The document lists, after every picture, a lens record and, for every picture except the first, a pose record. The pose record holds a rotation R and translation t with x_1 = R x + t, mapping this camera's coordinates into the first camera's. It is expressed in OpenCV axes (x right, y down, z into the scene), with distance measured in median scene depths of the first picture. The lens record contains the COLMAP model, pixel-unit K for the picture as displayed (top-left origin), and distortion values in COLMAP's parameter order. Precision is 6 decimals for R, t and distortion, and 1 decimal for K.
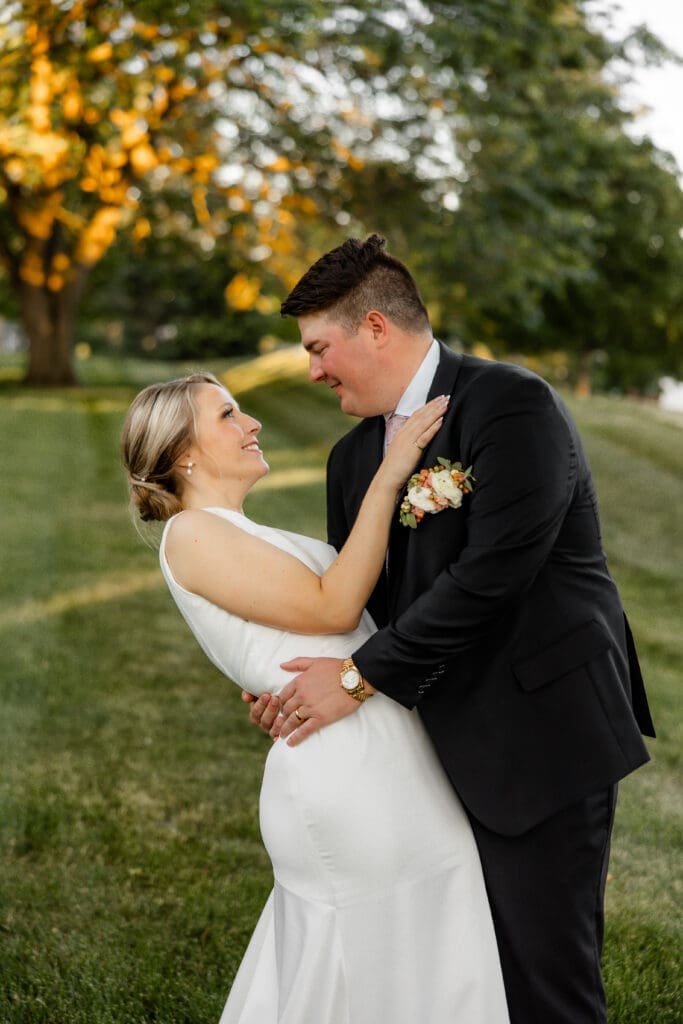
lens RADIAL K [[3176.6, 0, 341.5], [0, 3176.6, 512.0], [0, 0, 1]] dist [-0.031293, -0.220415]
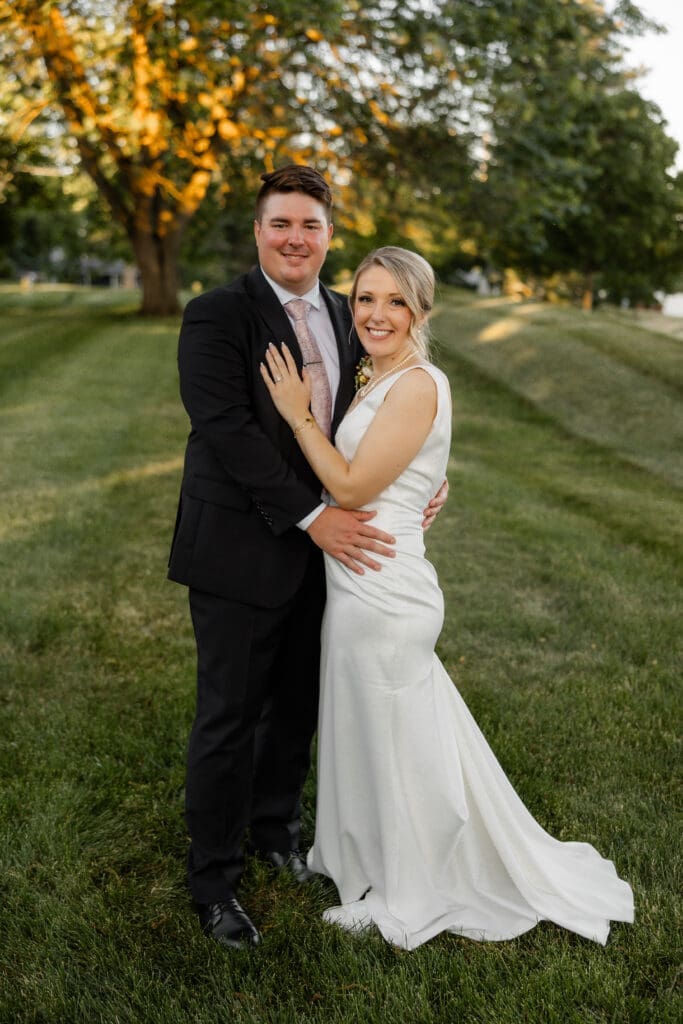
lens RADIAL K [[3176.6, 0, 341.5], [0, 3176.6, 512.0], [0, 0, 1]] dist [-0.031293, -0.220415]
pose [[0.988408, -0.027166, -0.149371, 0.214195], [0.029173, 0.999511, 0.011261, 0.033585], [0.148992, -0.015488, 0.988717, -0.295536]]
